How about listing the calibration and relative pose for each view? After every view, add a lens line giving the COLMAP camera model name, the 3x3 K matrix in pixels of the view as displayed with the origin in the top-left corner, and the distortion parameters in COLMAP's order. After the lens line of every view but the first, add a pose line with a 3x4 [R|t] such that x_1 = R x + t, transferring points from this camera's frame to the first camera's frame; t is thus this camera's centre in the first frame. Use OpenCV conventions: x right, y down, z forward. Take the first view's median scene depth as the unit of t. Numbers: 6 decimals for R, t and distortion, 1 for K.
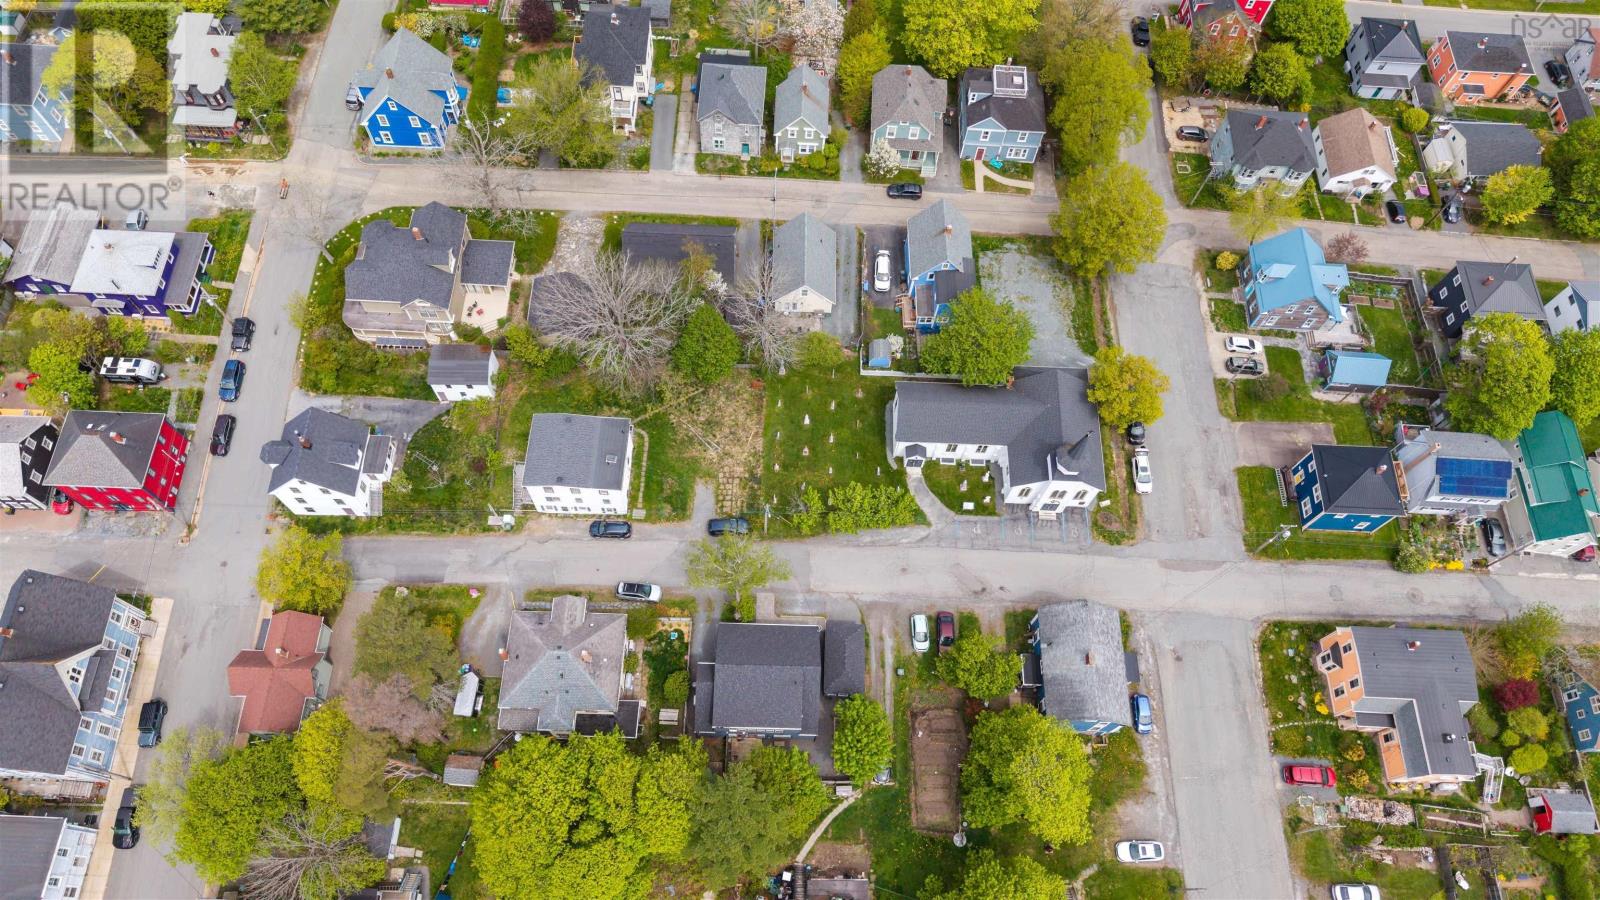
lens RADIAL K [[1024.5, 0, 797.1], [0, 1024.5, 447.9], [0, 0, 1]] dist [0.011147, -0.026364]
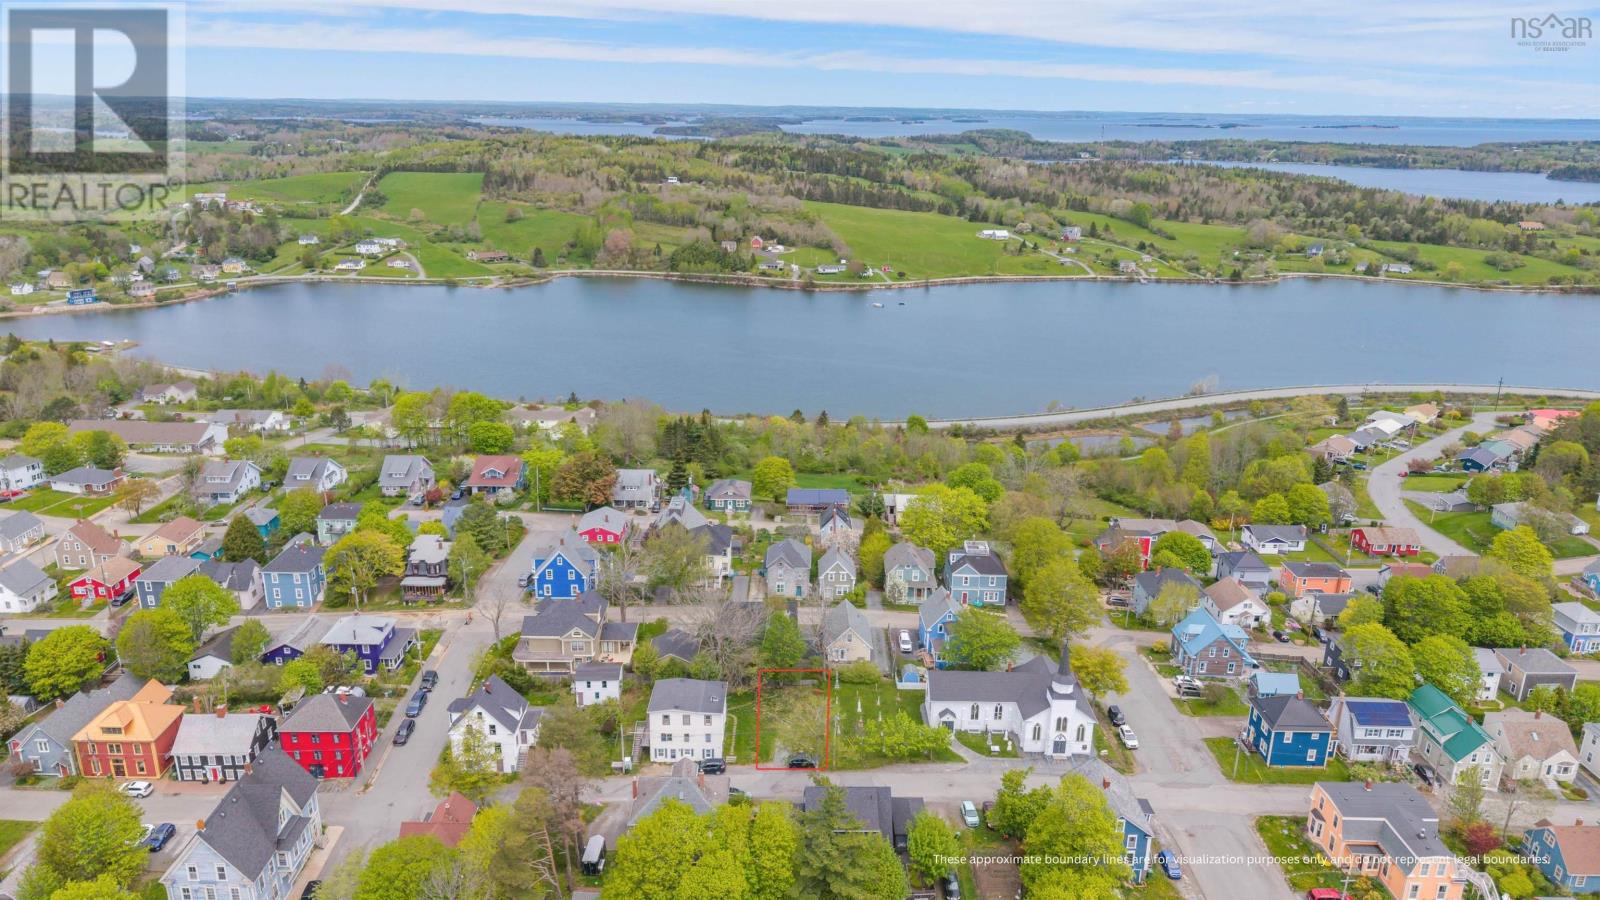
lens RADIAL K [[1037.6, 0, 795.2], [0, 1037.6, 455.2], [0, 0, 1]] dist [0.001869, -0.006037]
pose [[0.999350, -0.032331, 0.015953, -0.078421], [0.033630, 0.676519, -0.735657, 0.693196], [0.012992, 0.735715, 0.677167, -0.120602]]
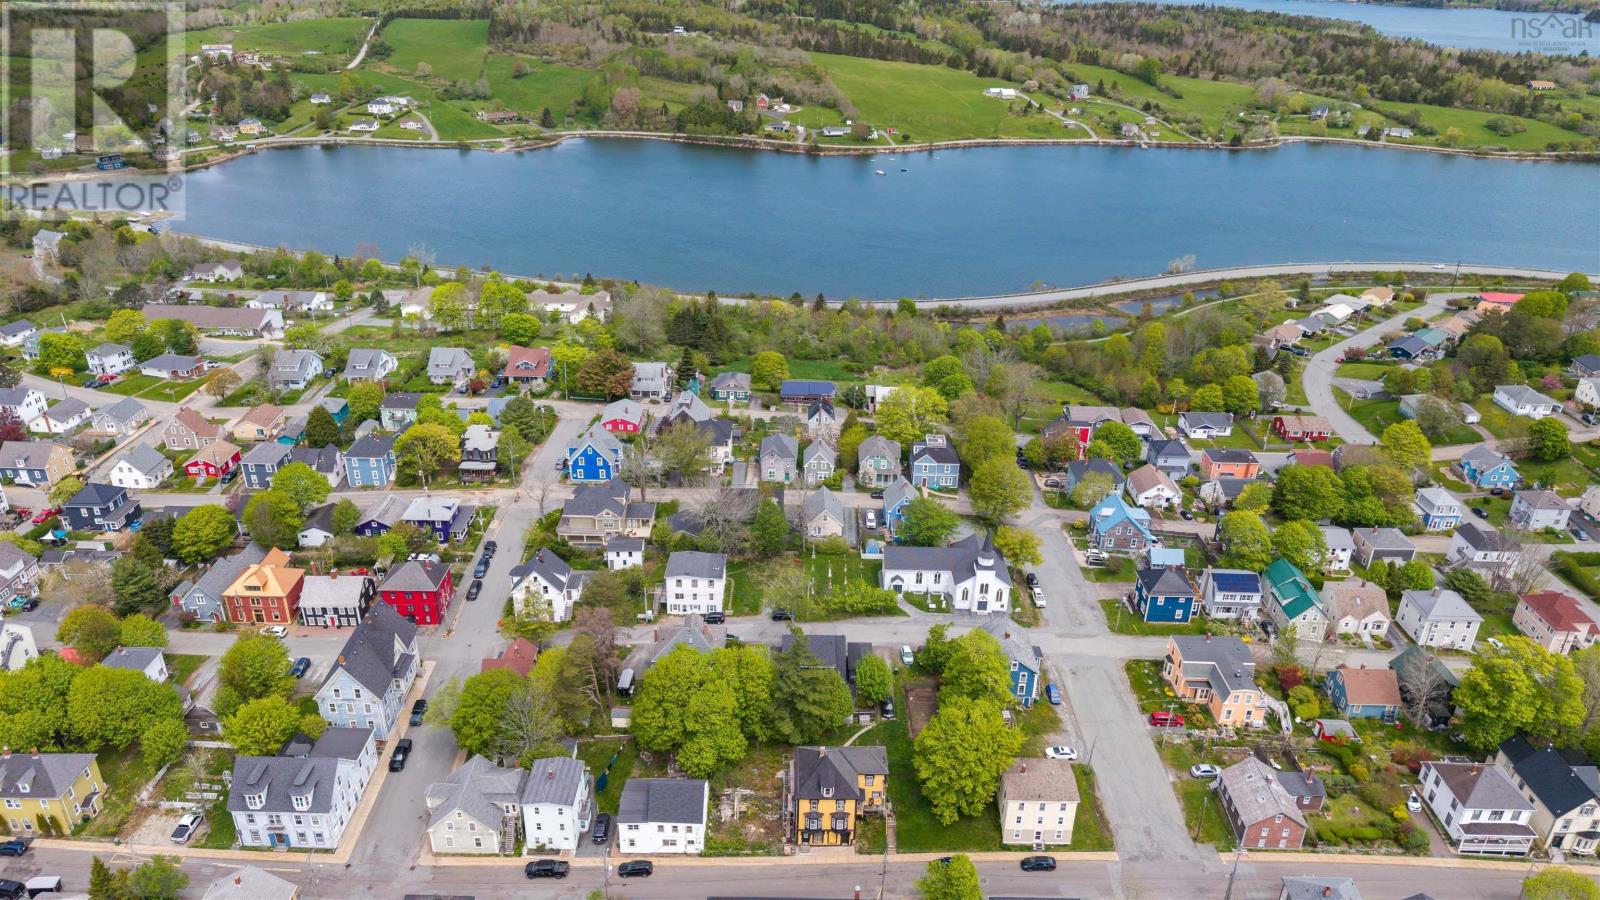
lens RADIAL K [[1024.5, 0, 797.1], [0, 1024.5, 447.9], [0, 0, 1]] dist [0.011147, -0.026364]
pose [[0.999630, -0.026554, 0.005864, -0.045938], [0.024258, 0.773264, -0.633619, 0.828776], [0.012290, 0.633527, 0.773623, -0.391404]]
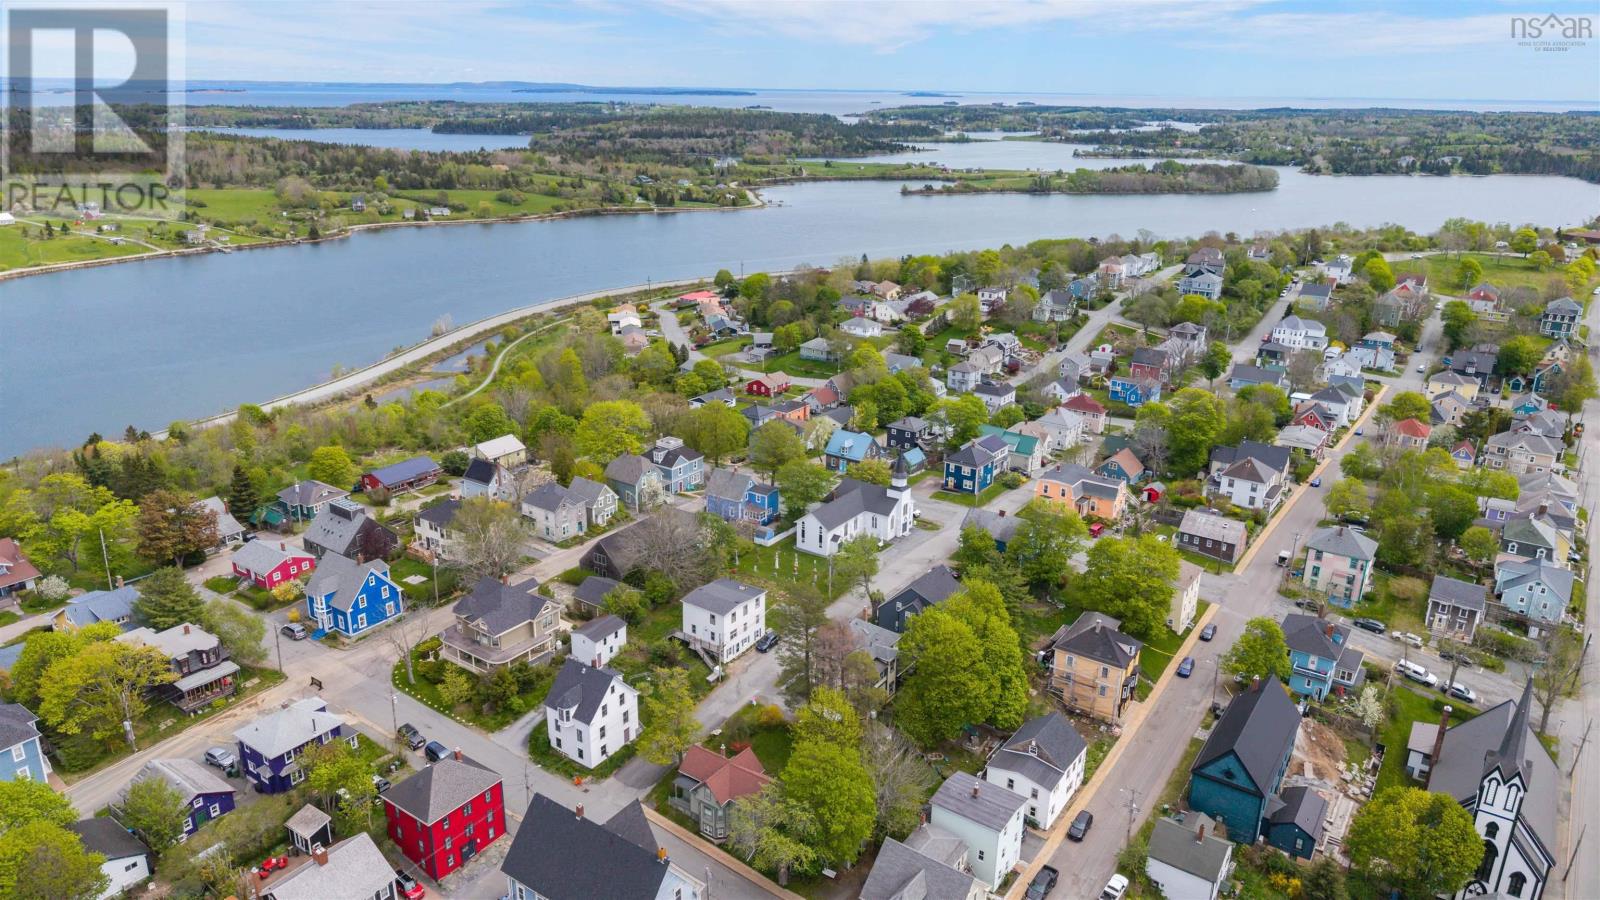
lens RADIAL K [[1024.5, 0, 797.1], [0, 1024.5, 447.9], [0, 0, 1]] dist [0.011147, -0.026364]
pose [[0.561301, -0.300105, 0.771283, -1.044123], [0.756947, 0.562963, -0.331820, 0.384368], [-0.334623, 0.770071, 0.543156, 0.038189]]
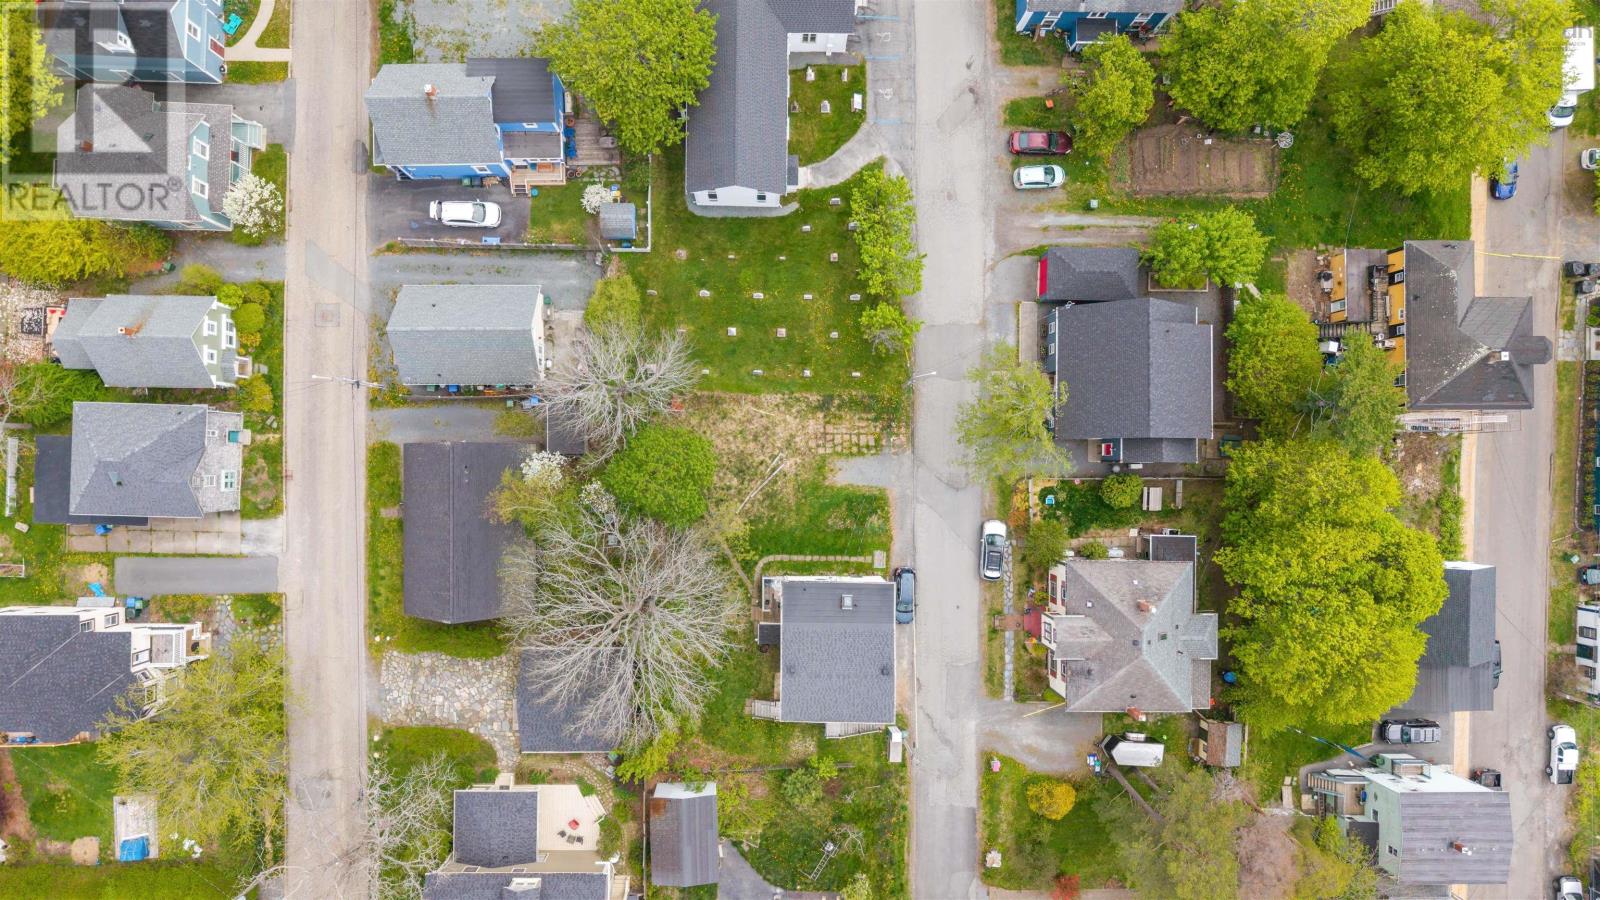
lens RADIAL K [[1037.6, 0, 795.2], [0, 1037.6, 455.2], [0, 0, 1]] dist [0.001869, -0.006037]
pose [[-0.016292, -0.999244, -0.035305, -0.049132], [0.898498, -0.030122, 0.437944, -0.286295], [-0.438676, -0.024587, 0.898309, 0.337268]]
